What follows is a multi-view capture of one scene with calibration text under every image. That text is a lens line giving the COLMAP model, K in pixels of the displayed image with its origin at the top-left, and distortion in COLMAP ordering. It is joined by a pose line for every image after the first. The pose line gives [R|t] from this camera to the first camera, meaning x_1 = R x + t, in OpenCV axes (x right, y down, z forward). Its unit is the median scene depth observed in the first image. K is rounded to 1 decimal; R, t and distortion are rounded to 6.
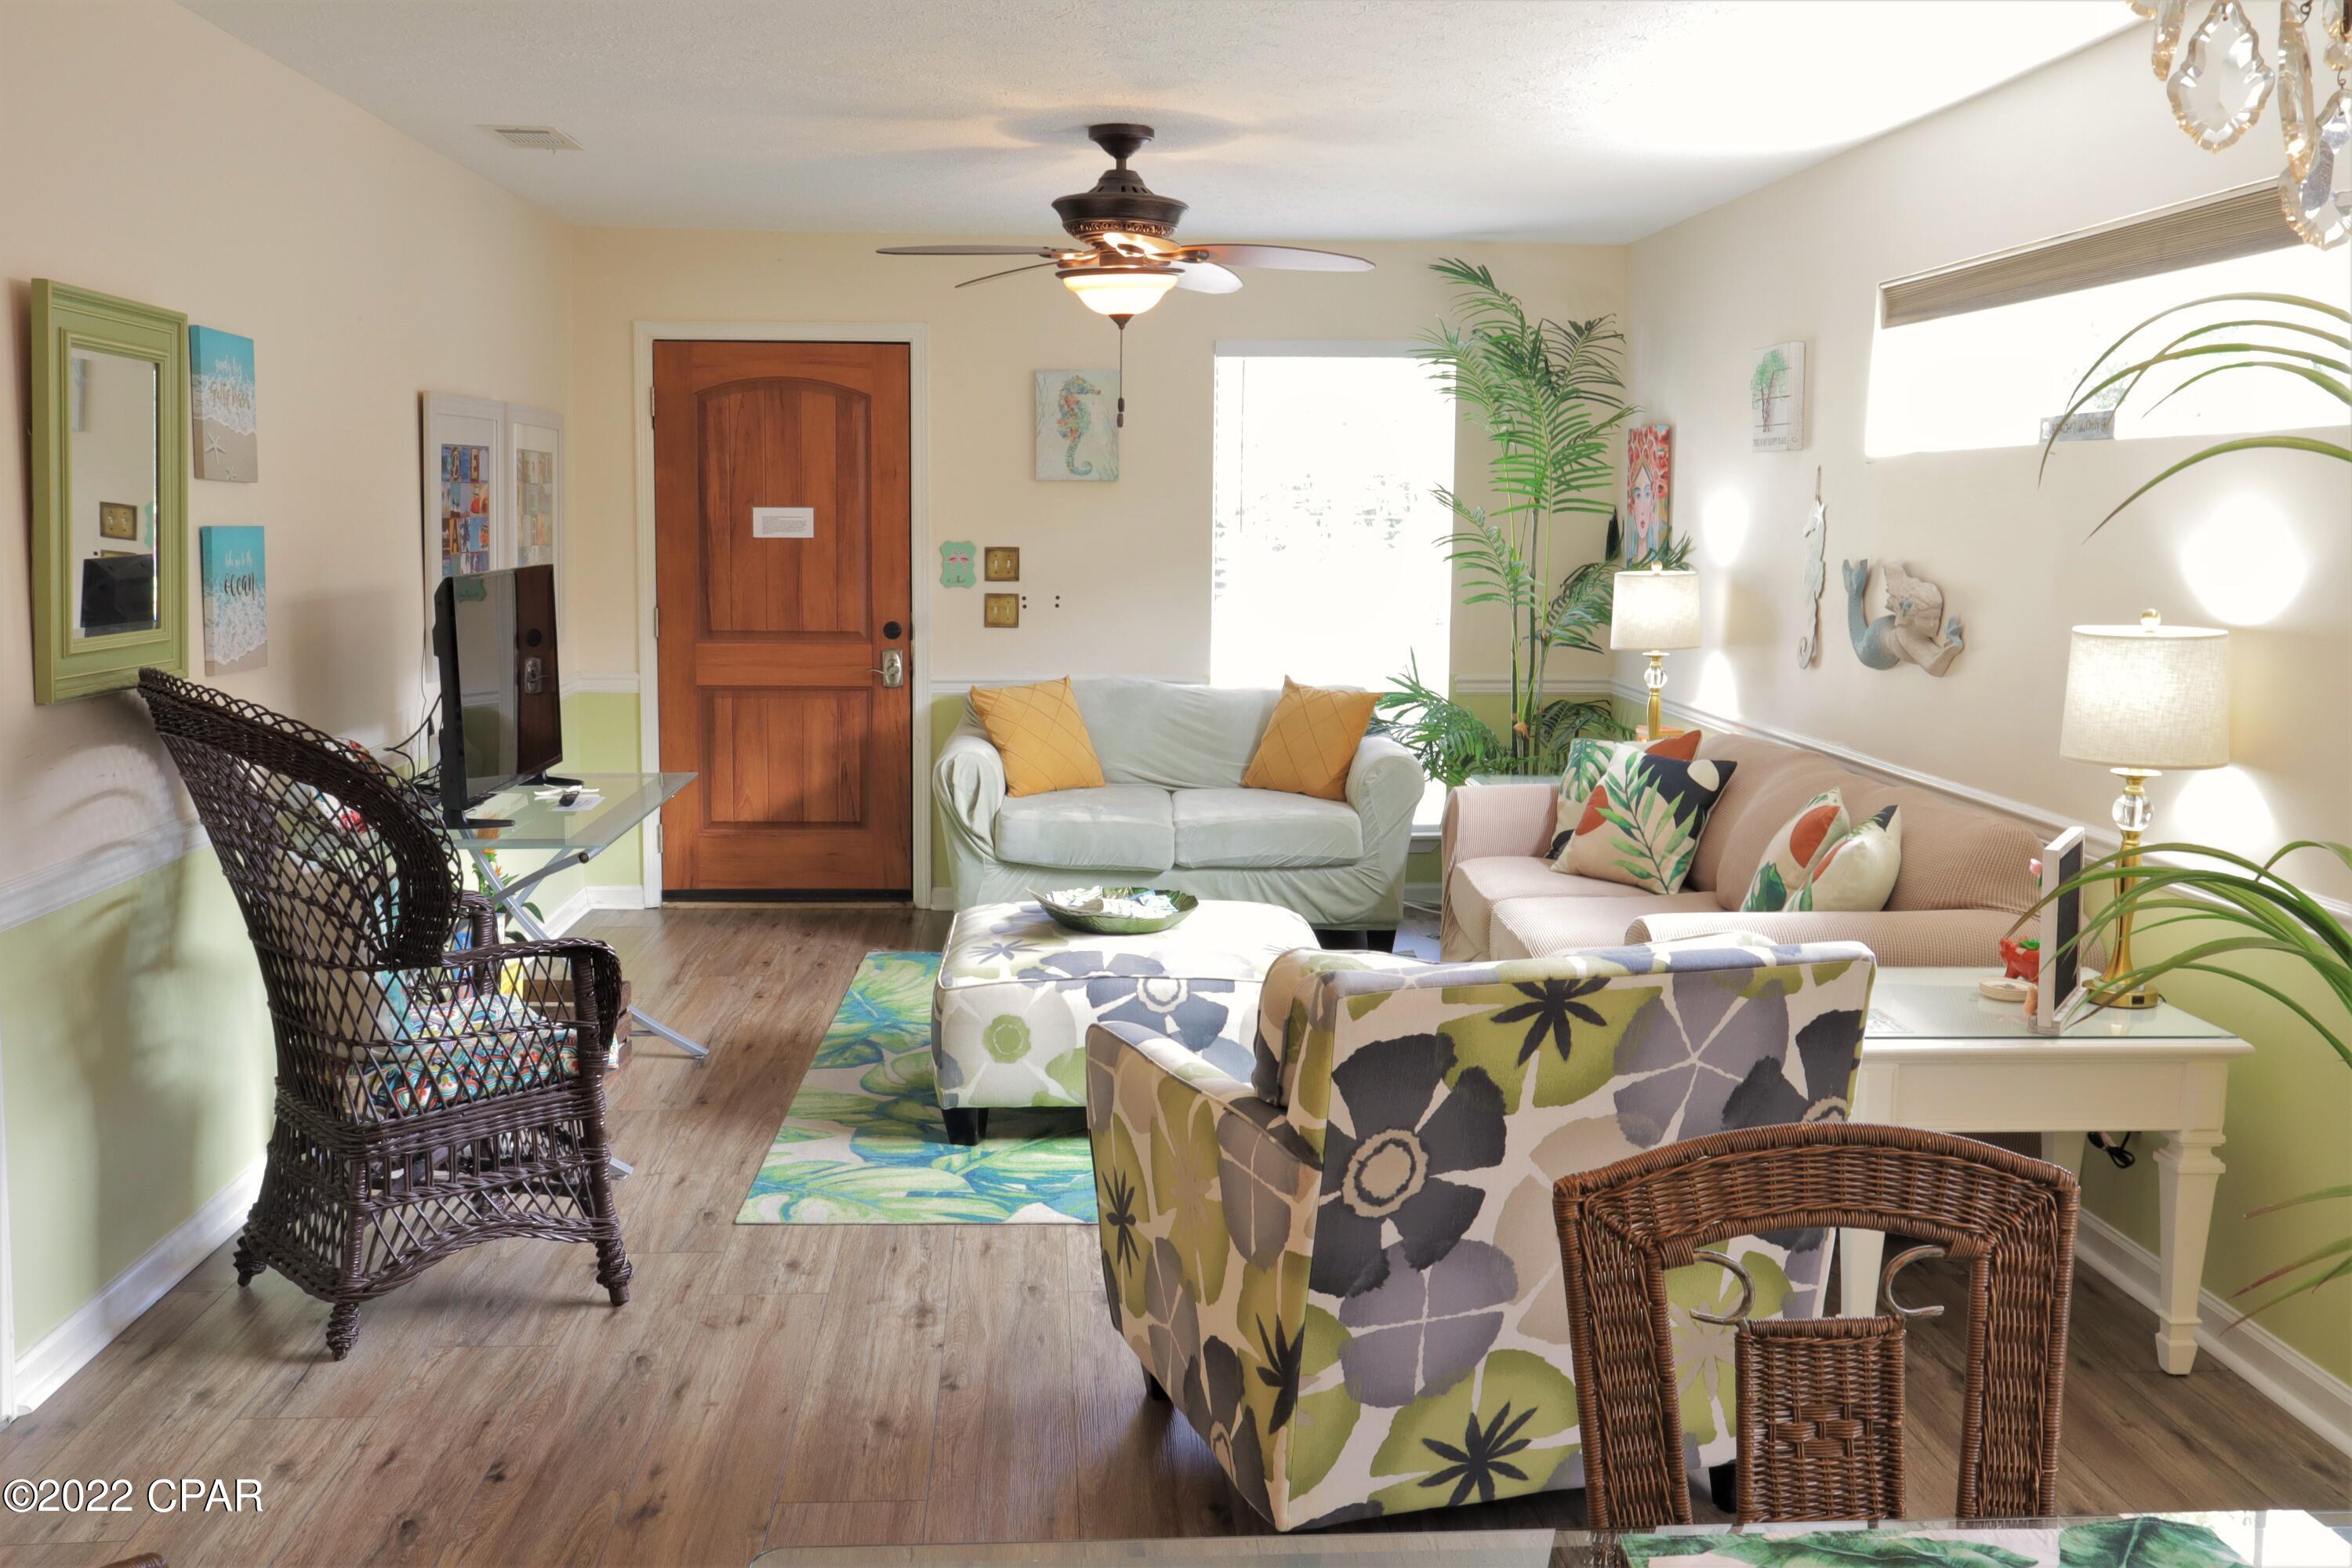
lens RADIAL K [[2209.3, 0, 1165.7], [0, 2209.3, 783.4], [0, 0, 1]] dist [-0.011803, 0.000000]
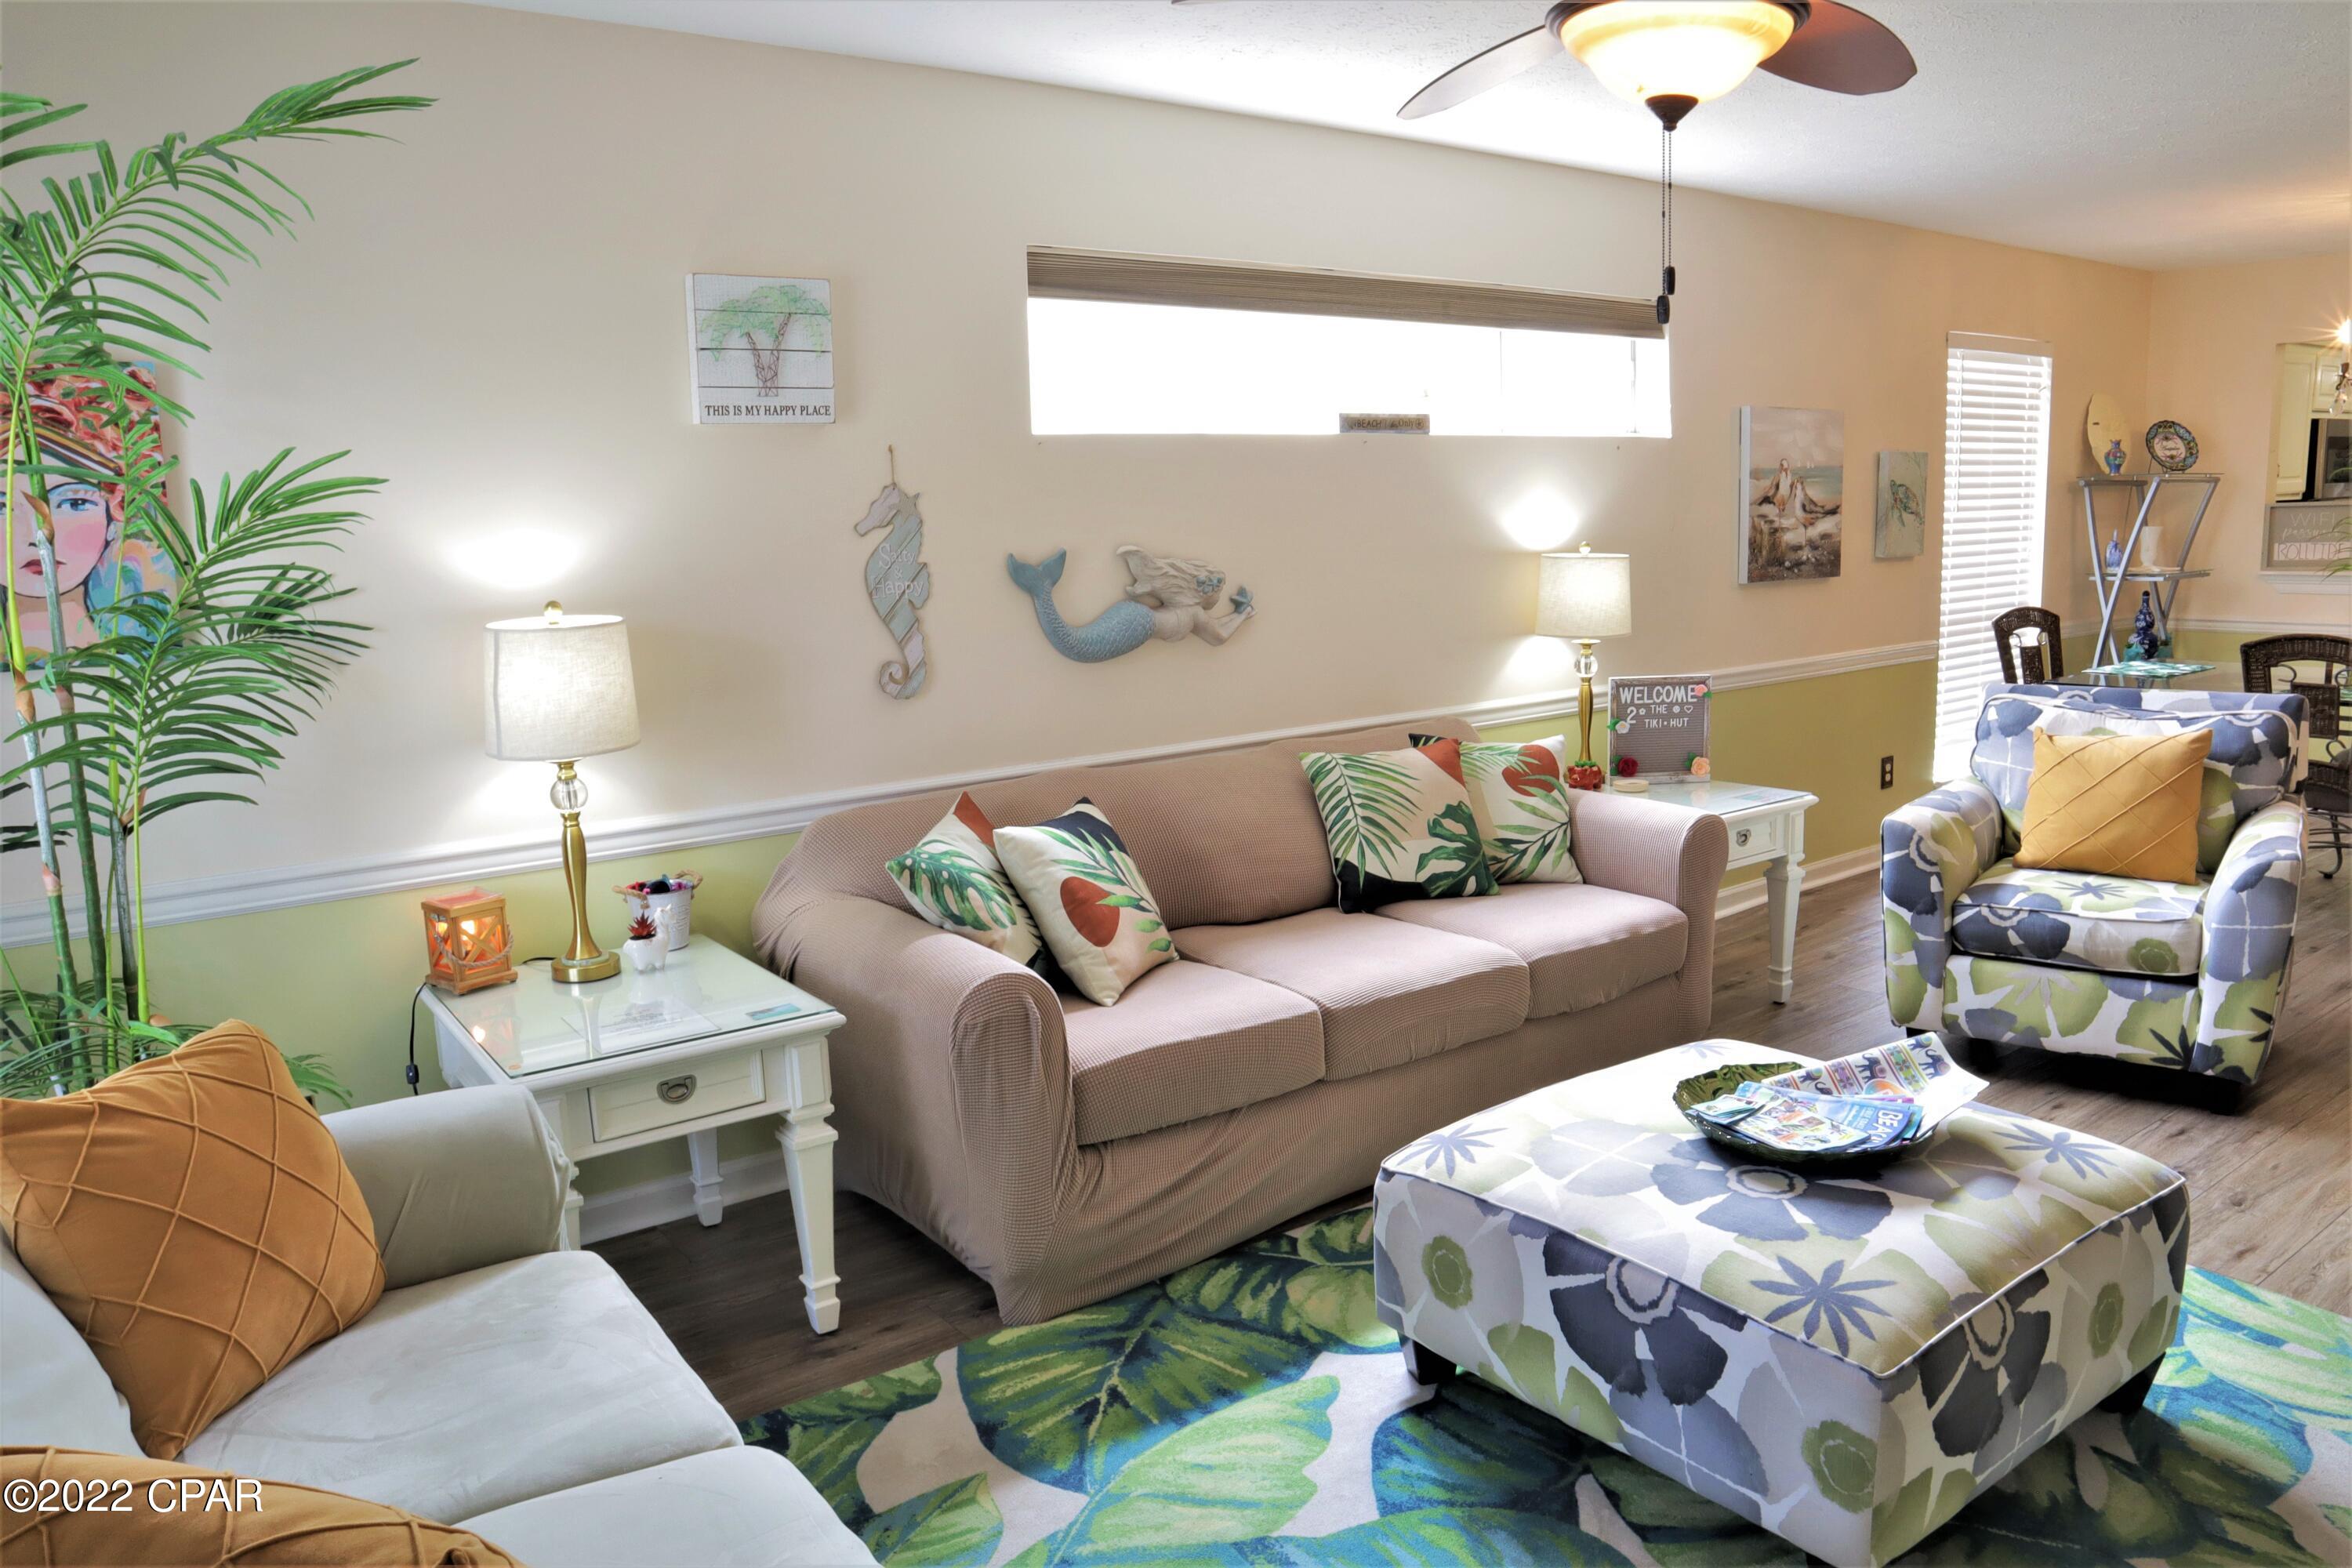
lens RADIAL K [[1638.8, 0, 1199.5], [0, 1638.8, 766.7], [0, 0, 1]] dist [-0.117319, 0.071834]
pose [[-0.568864, -0.124408, 0.812968, -0.300202], [0.126796, 0.963408, 0.236154, -0.180087], [-0.812599, 0.237421, -0.532273, 1.437121]]
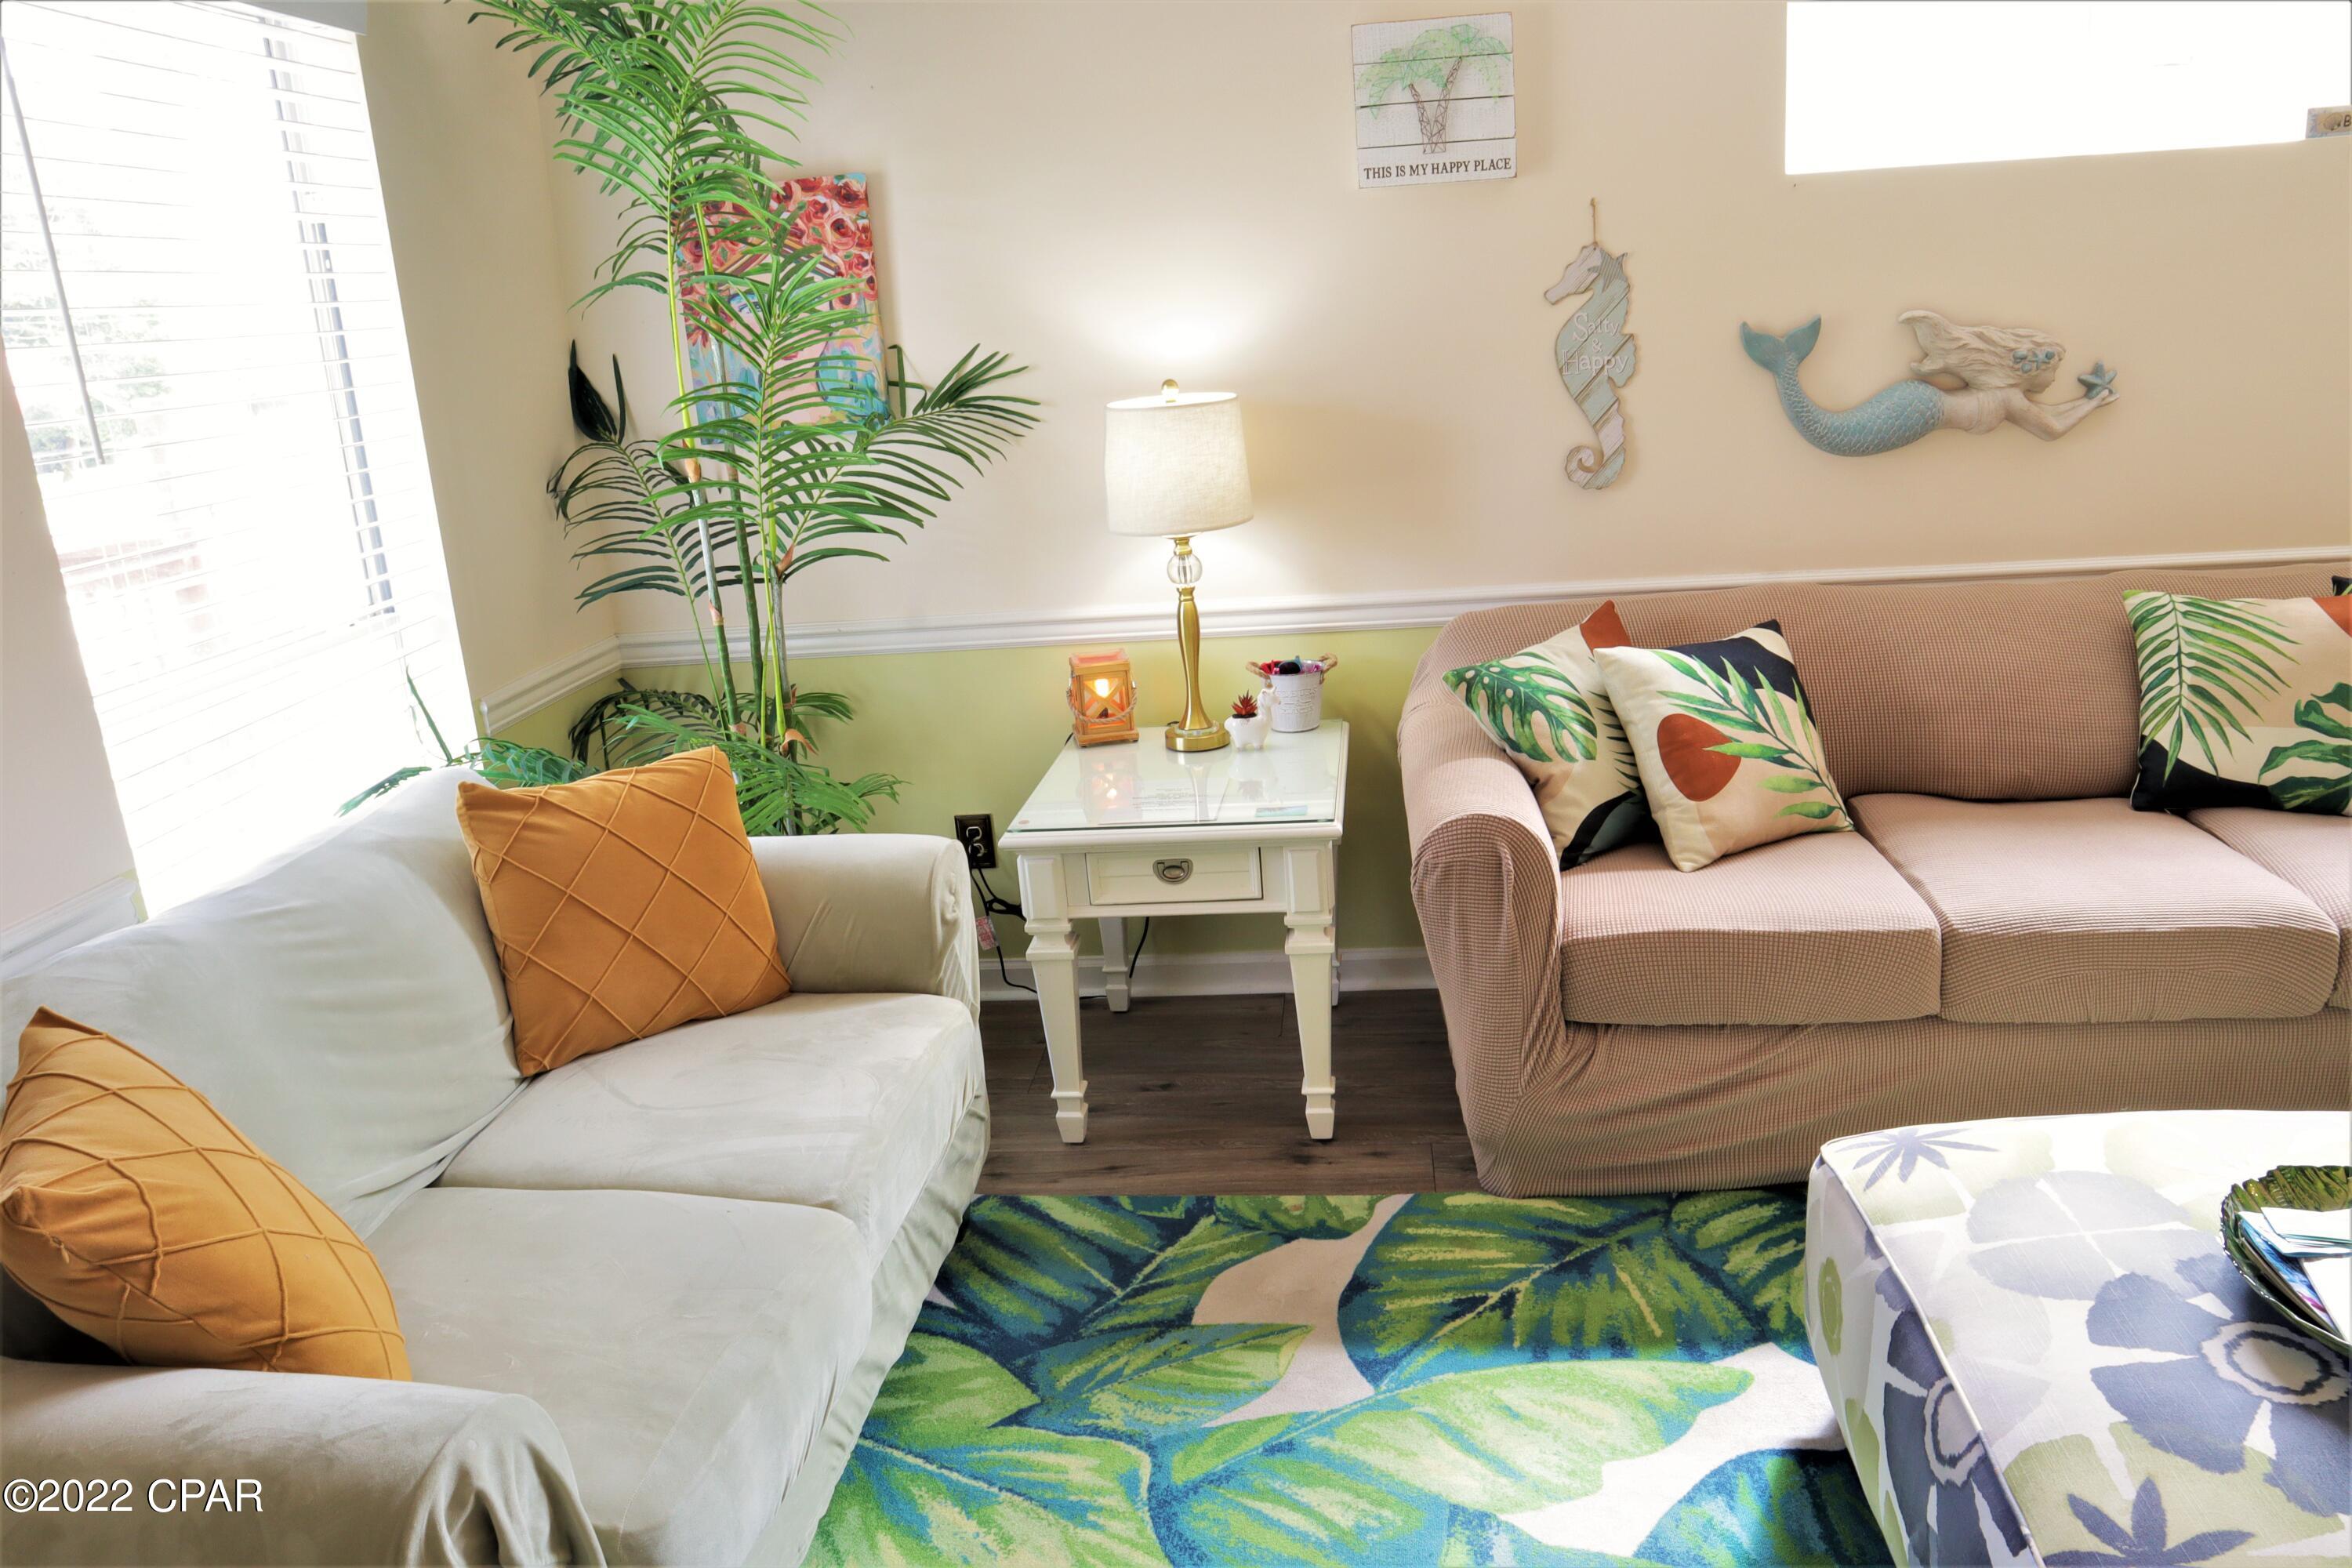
lens RADIAL K [[1638.8, 0, 1189.8], [0, 1638.8, 766.8], [0, 0, 1]] dist [-0.117319, 0.071834]
pose [[0.141783, -0.286546, 0.947517, -0.296440], [0.198311, 0.946004, 0.256414, -0.148728], [-0.969830, 0.151548, 0.190952, 1.210990]]
